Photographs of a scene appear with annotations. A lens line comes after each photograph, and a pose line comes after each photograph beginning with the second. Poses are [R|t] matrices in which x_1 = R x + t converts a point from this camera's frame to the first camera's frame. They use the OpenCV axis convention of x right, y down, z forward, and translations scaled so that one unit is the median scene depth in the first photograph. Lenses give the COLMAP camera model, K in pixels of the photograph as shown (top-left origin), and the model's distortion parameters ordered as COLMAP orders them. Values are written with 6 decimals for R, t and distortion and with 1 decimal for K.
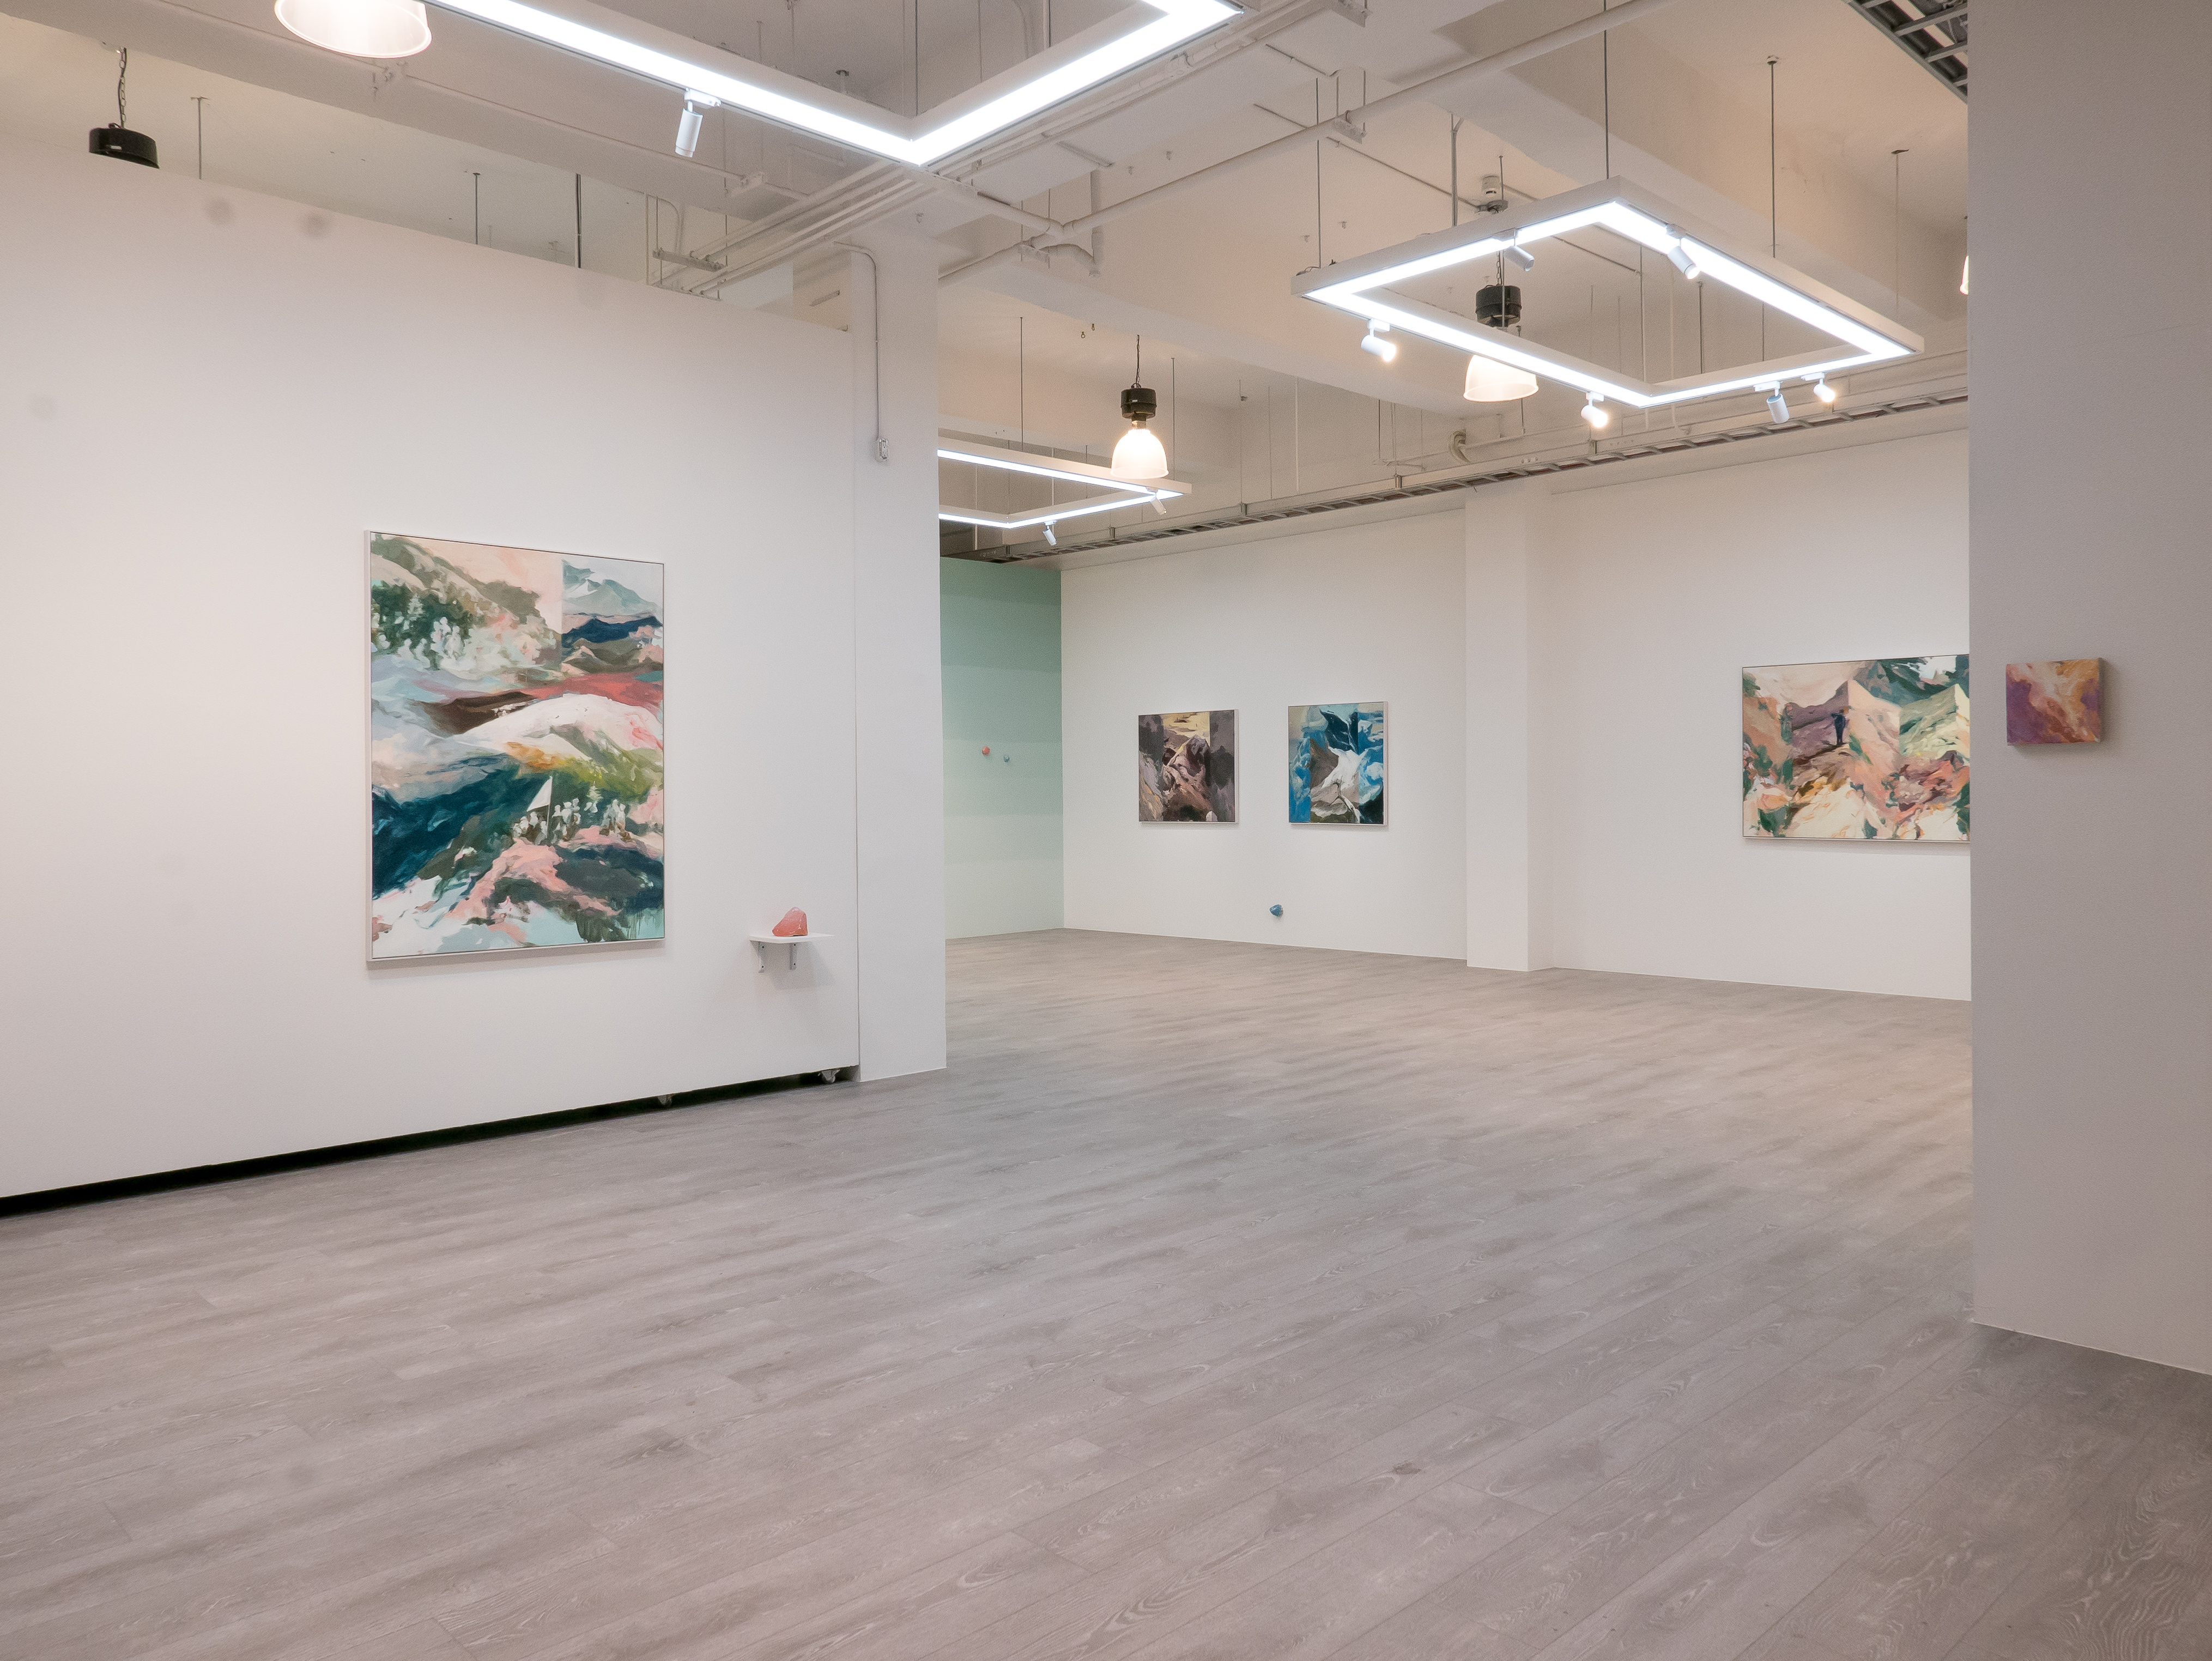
lens RADIAL K [[1584.7, 0, 1103.0], [0, 1584.7, 802.5], [0, 0, 1]] dist [-0.007655, 0.026735]
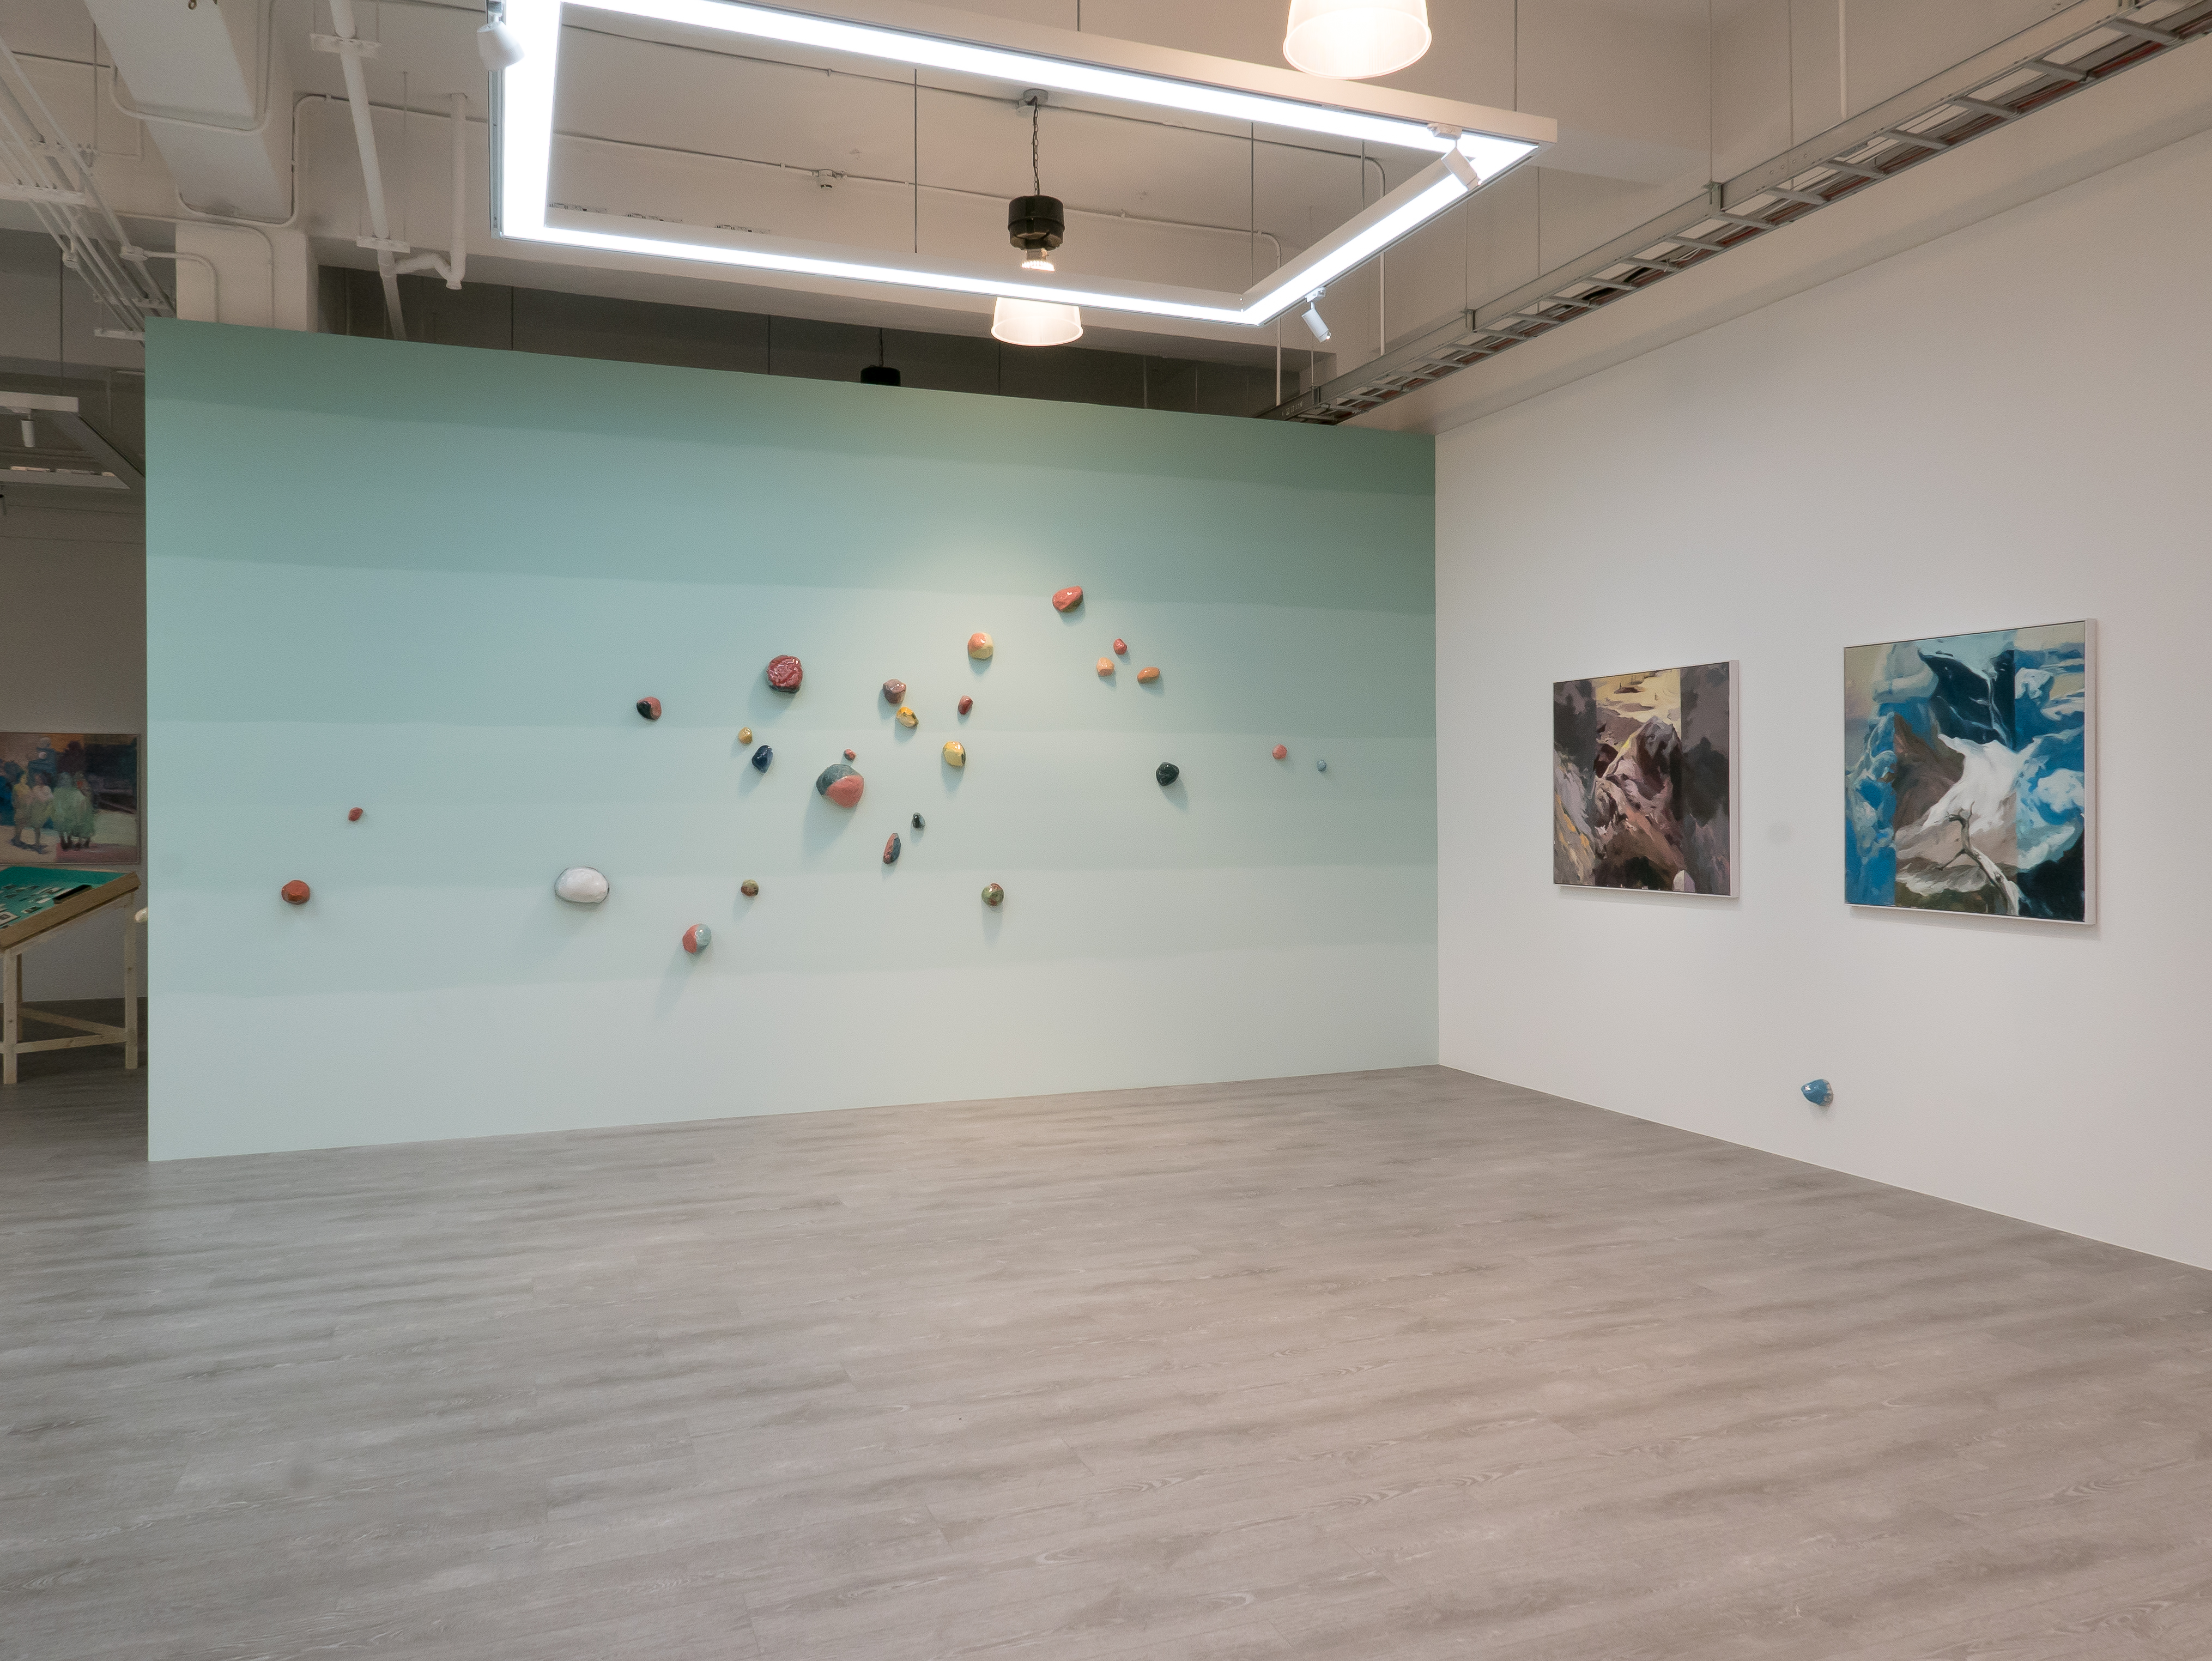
lens RADIAL K [[1584.7, 0, 1103.0], [0, 1584.7, 802.5], [0, 0, 1]] dist [-0.007655, 0.026735]
pose [[0.921488, 0.003024, -0.388395, 0.180705], [-0.005432, 0.999972, -0.005103, -0.023455], [0.388369, 0.006812, 0.921479, 0.924423]]
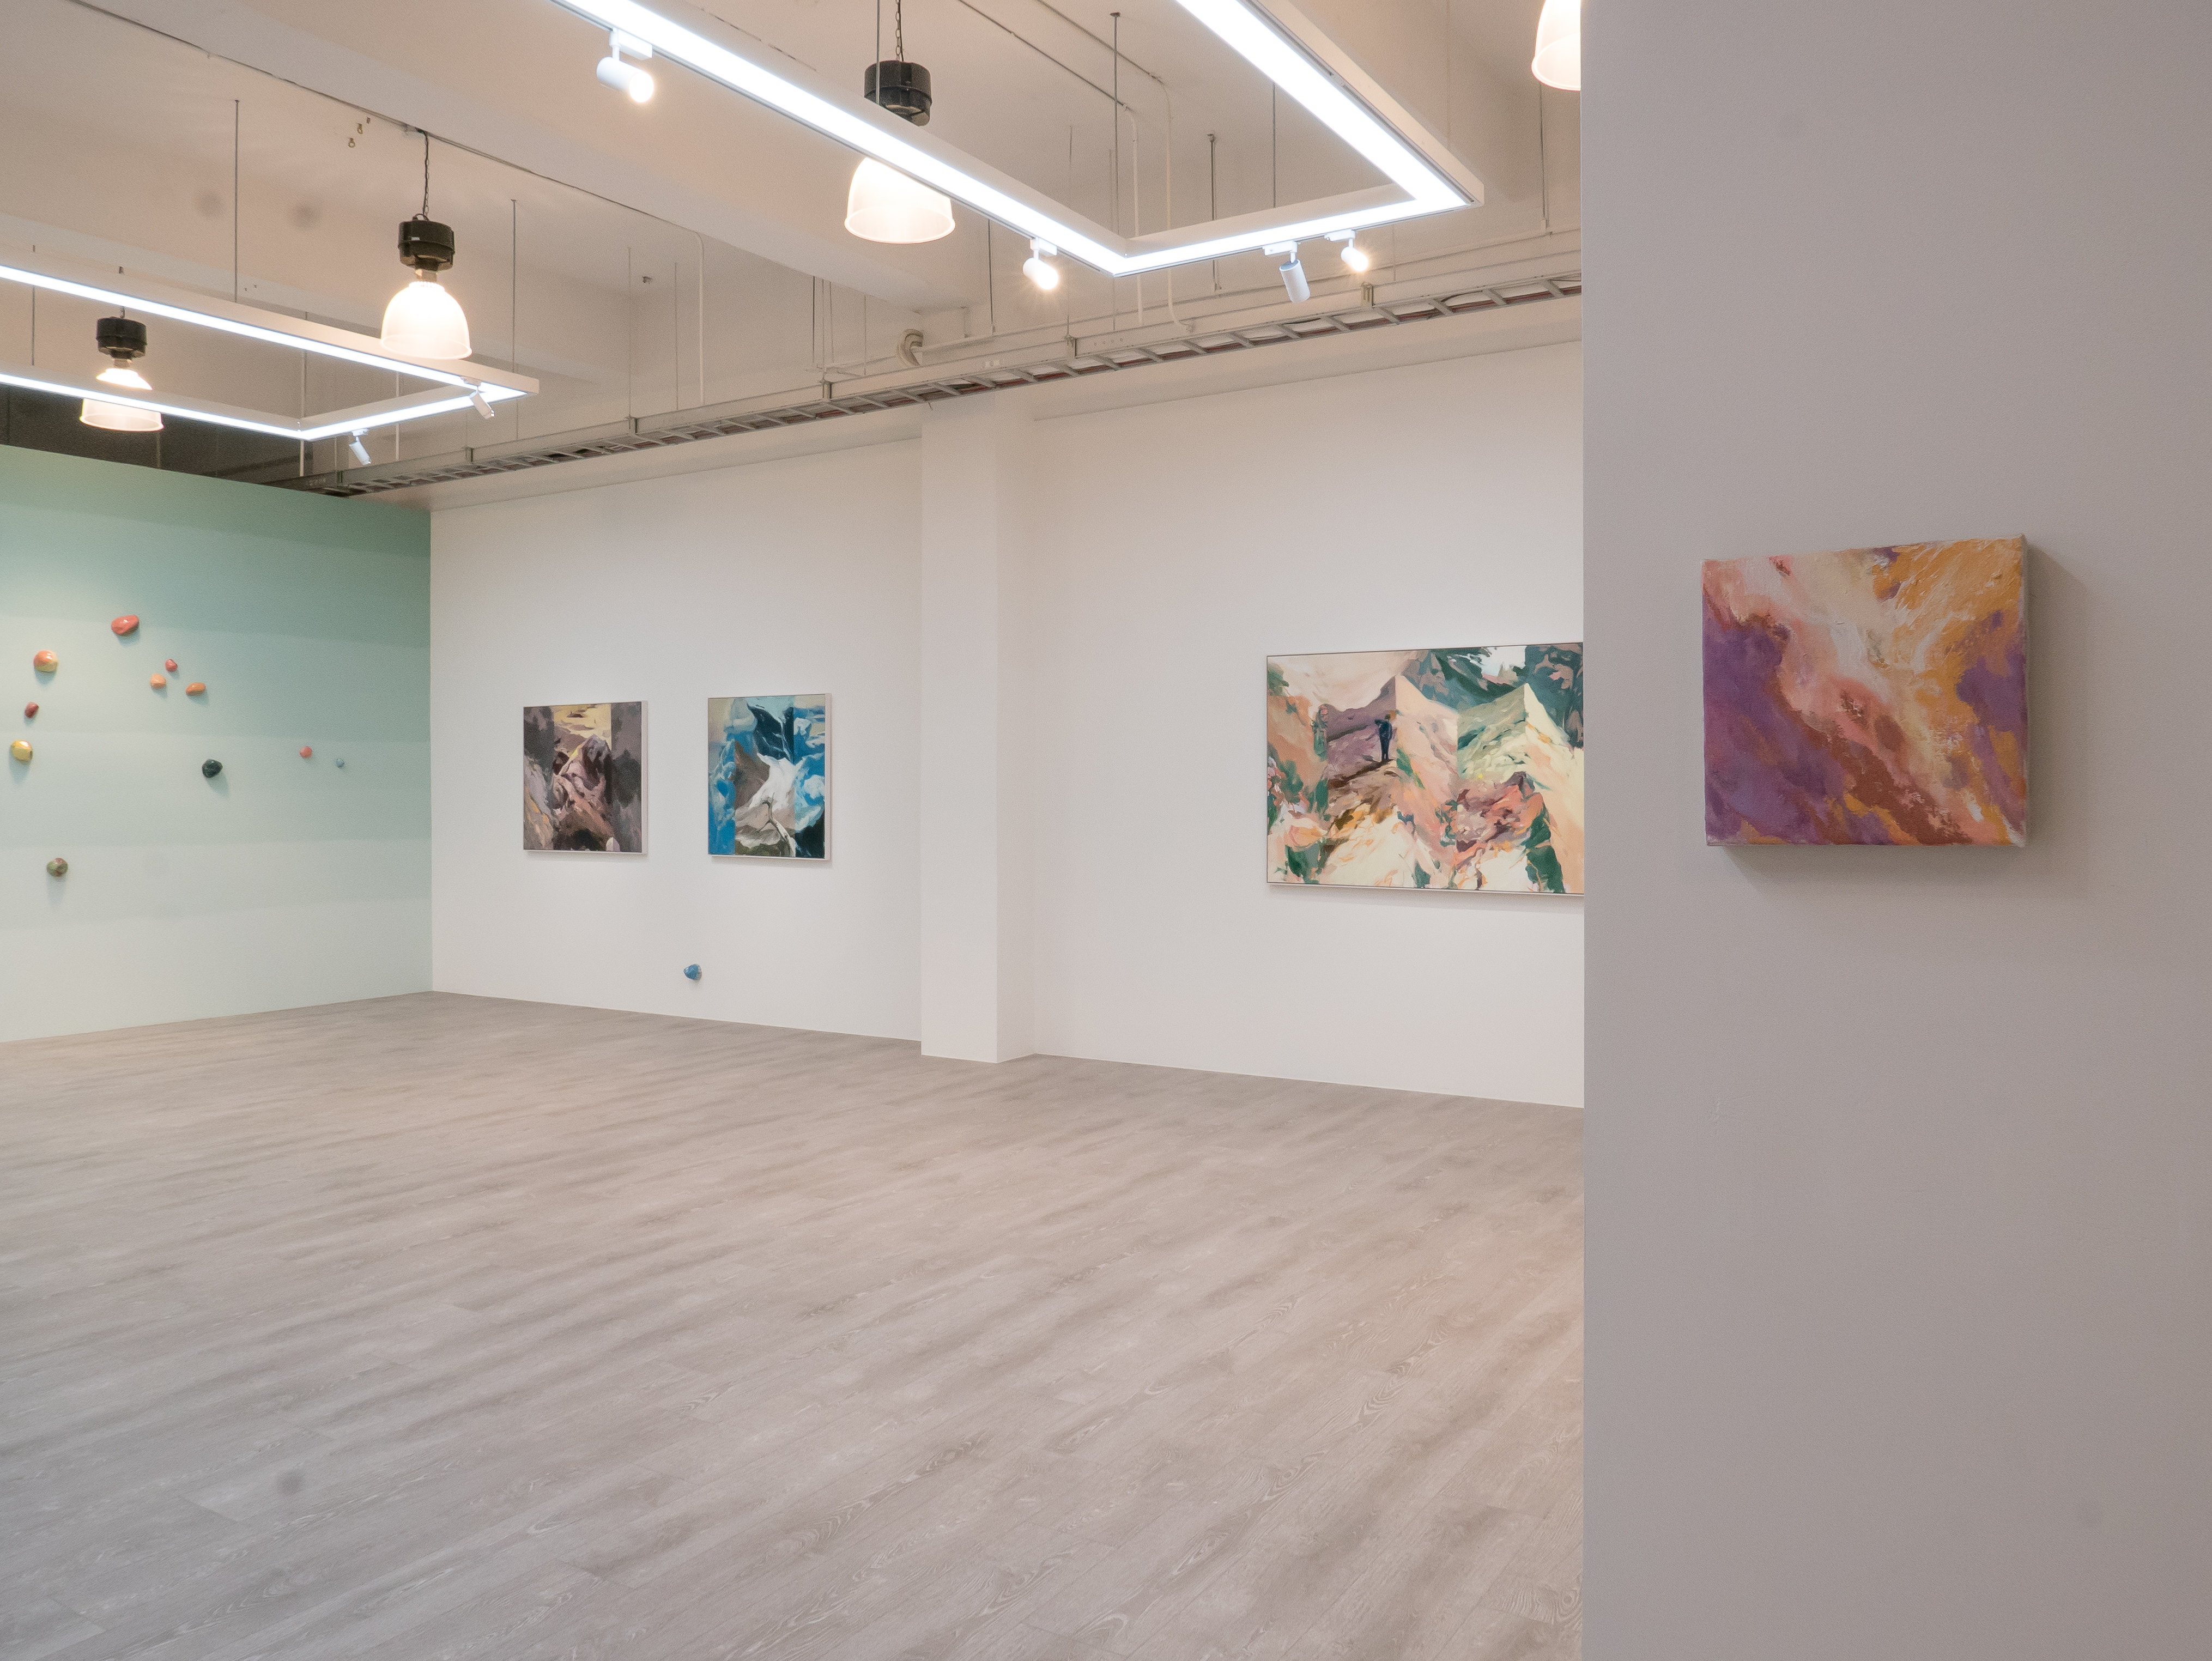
lens RADIAL K [[1634.1, 0, 1104.4], [0, 1634.1, 799.1], [0, 0, 1]] dist [-0.055568, 0.049111]
pose [[0.970586, 0.005002, 0.240705, 0.210497], [-0.004623, 0.999987, -0.002139, -0.023025], [-0.240712, 0.000963, 0.970596, 0.395841]]
